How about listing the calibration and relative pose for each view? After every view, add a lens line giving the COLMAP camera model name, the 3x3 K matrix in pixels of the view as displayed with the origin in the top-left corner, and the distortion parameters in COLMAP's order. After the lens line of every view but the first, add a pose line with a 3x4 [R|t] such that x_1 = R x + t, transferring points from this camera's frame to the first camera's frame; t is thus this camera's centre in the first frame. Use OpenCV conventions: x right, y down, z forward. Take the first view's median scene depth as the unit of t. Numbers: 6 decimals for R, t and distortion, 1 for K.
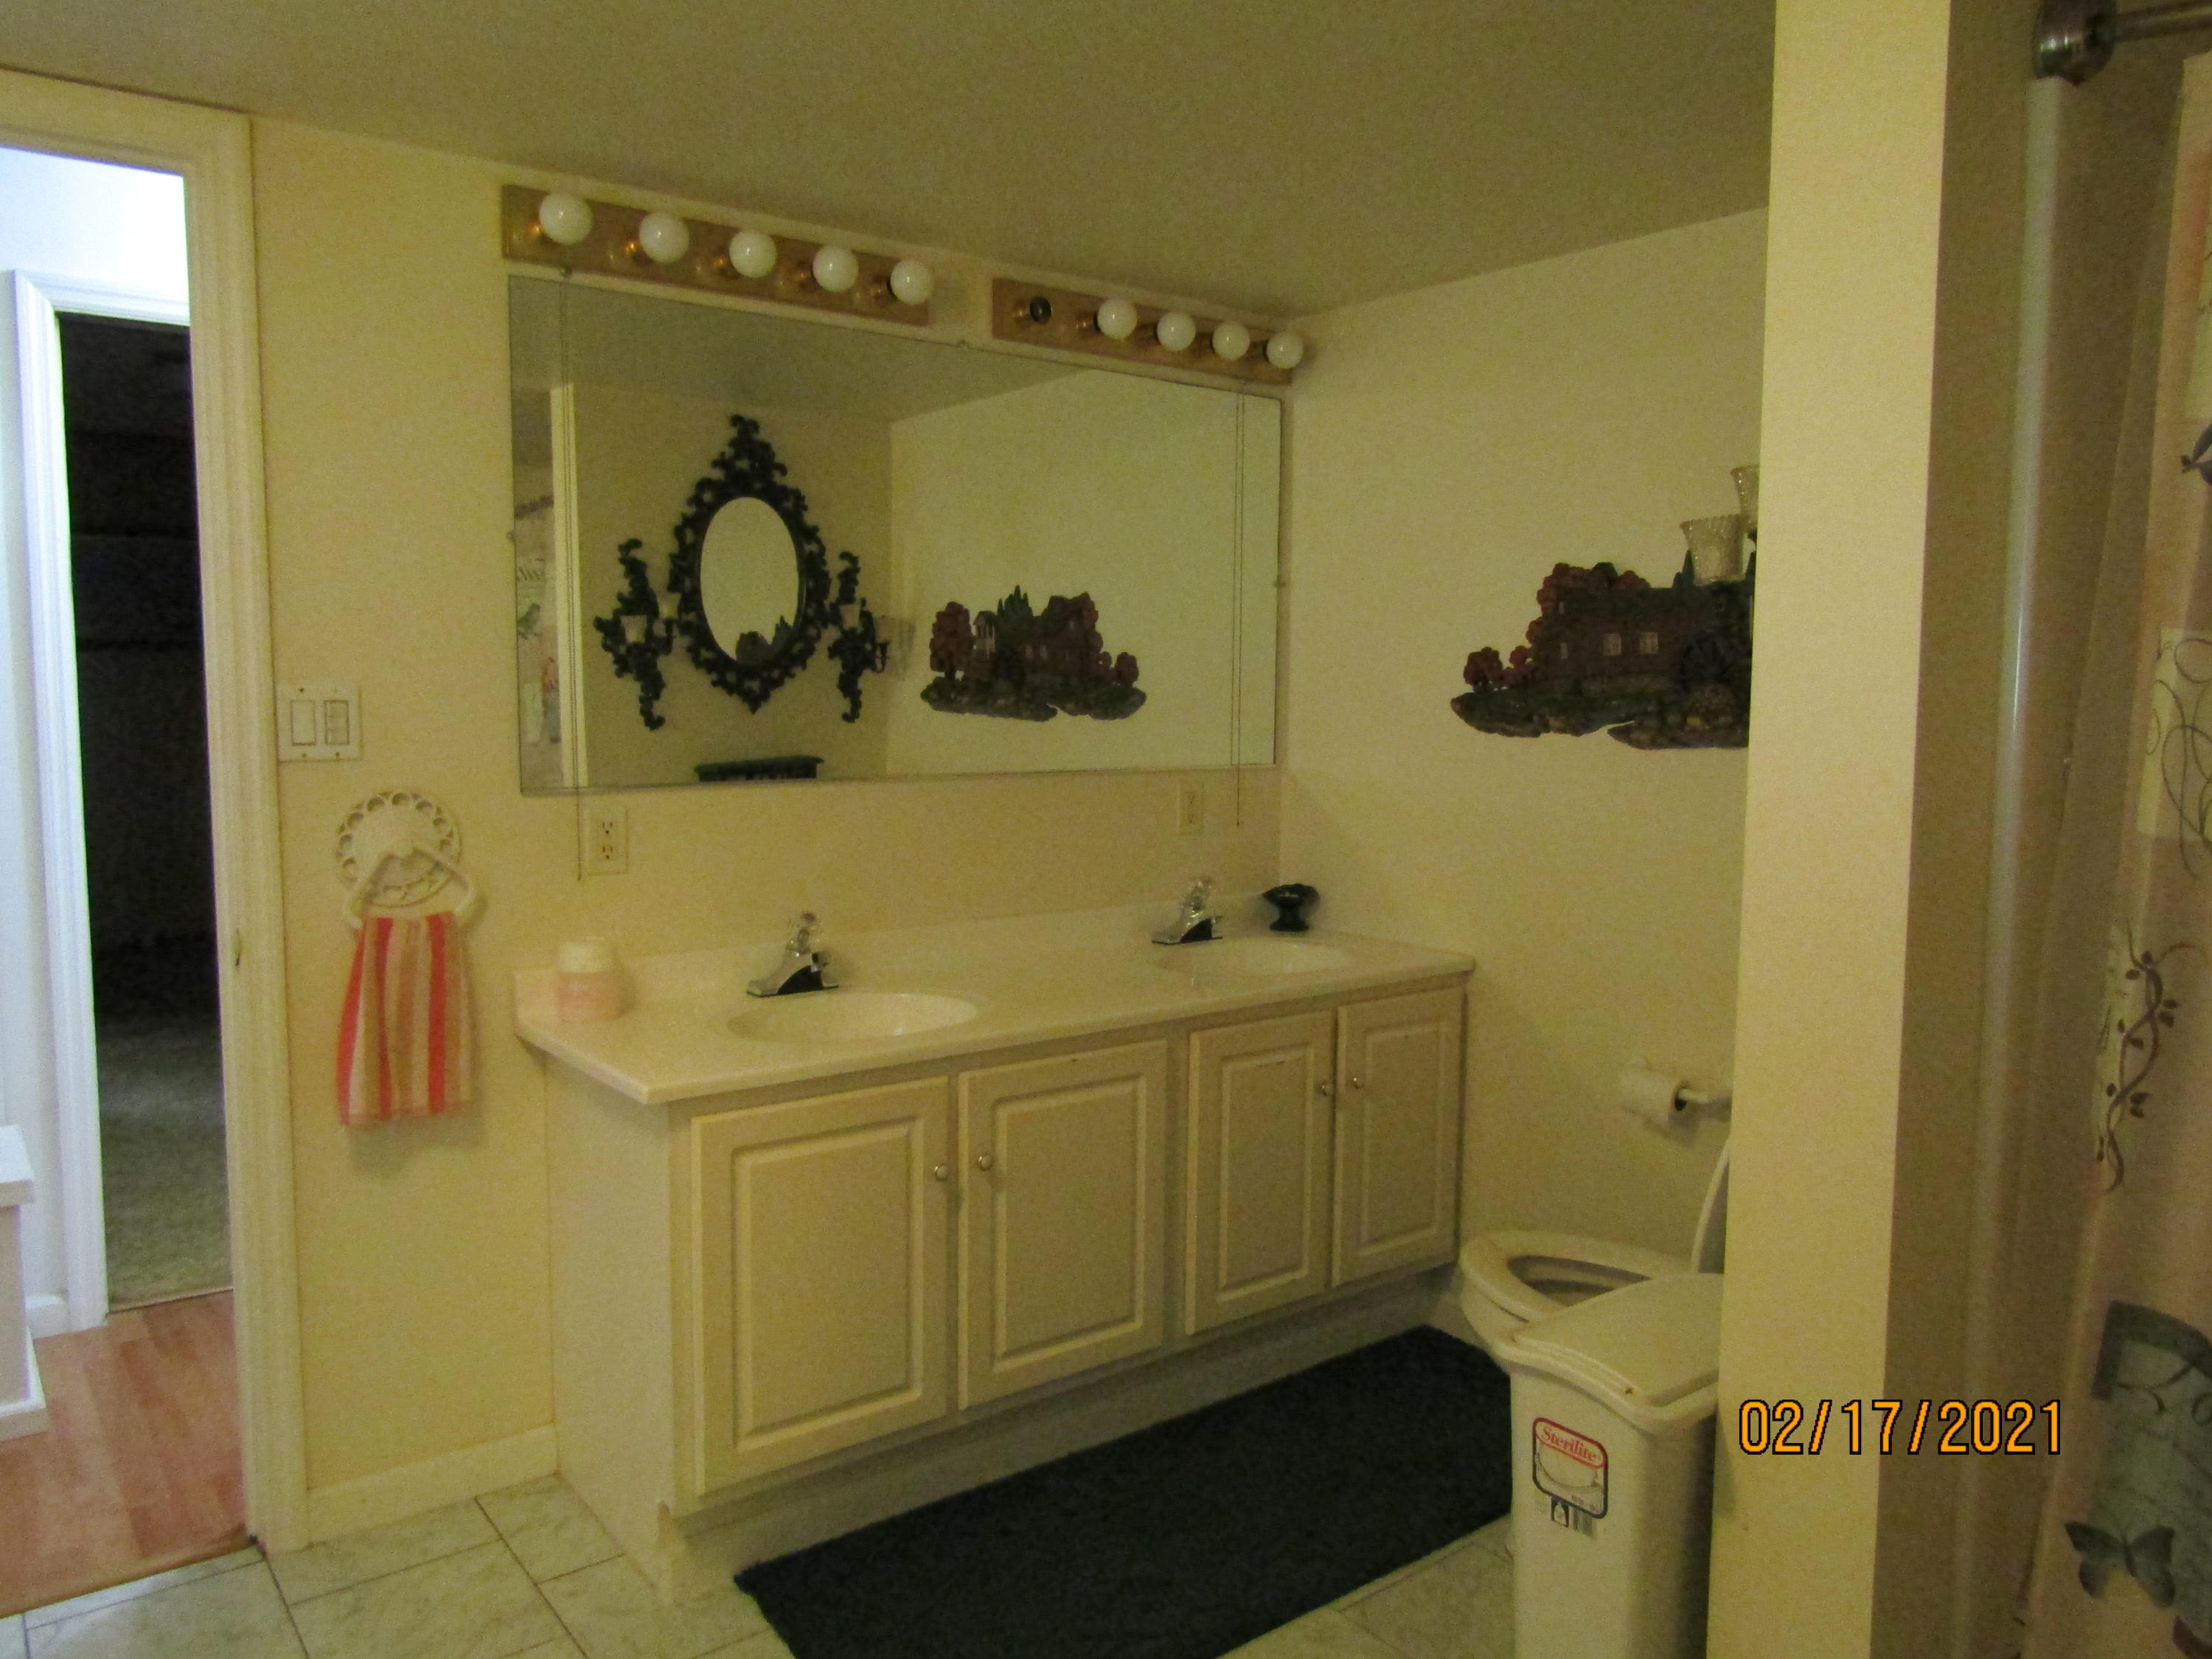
lens RADIAL K [[1568.0, 0, 1103.8], [0, 1568.0, 830.5], [0, 0, 1]] dist [-0.019454, -0.002522]
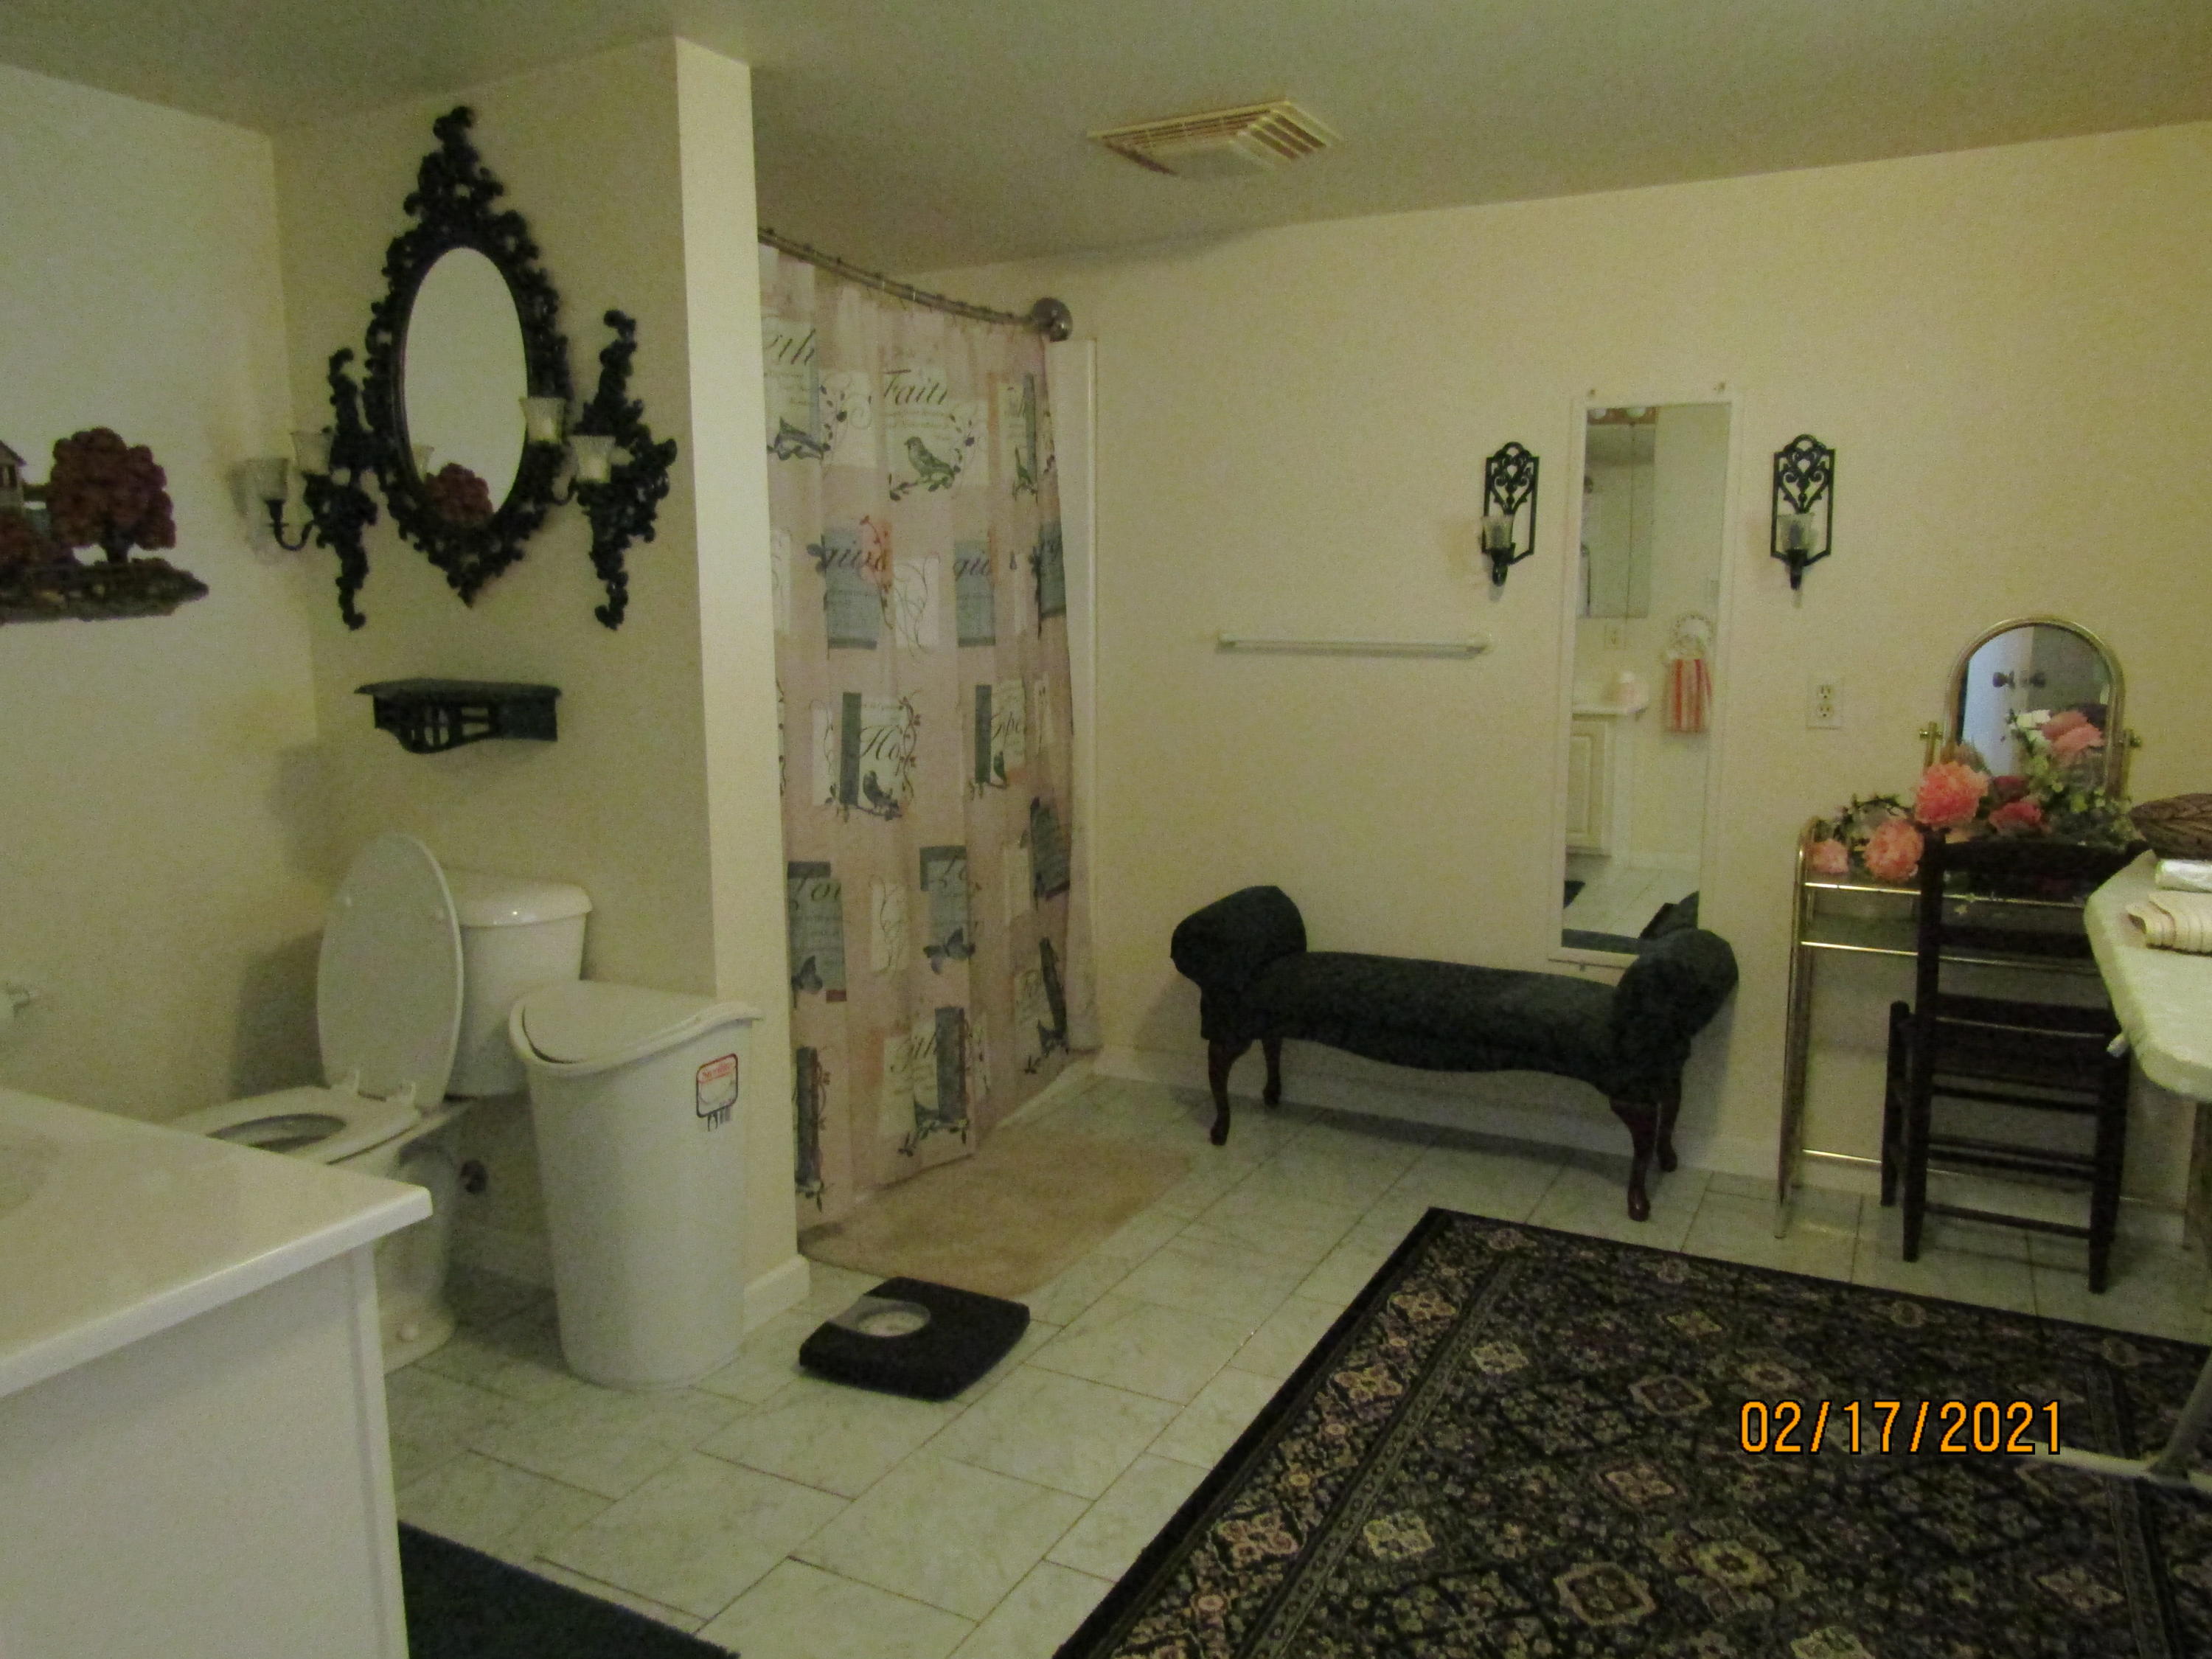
lens RADIAL K [[1568.0, 0, 1106.1], [0, 1568.0, 823.3], [0, 0, 1]] dist [-0.019454, -0.002522]
pose [[0.406970, 0.143609, -0.902082, 0.434370], [-0.077044, 0.989442, 0.122759, -0.085206], [0.910186, 0.019541, 0.413738, 0.963563]]
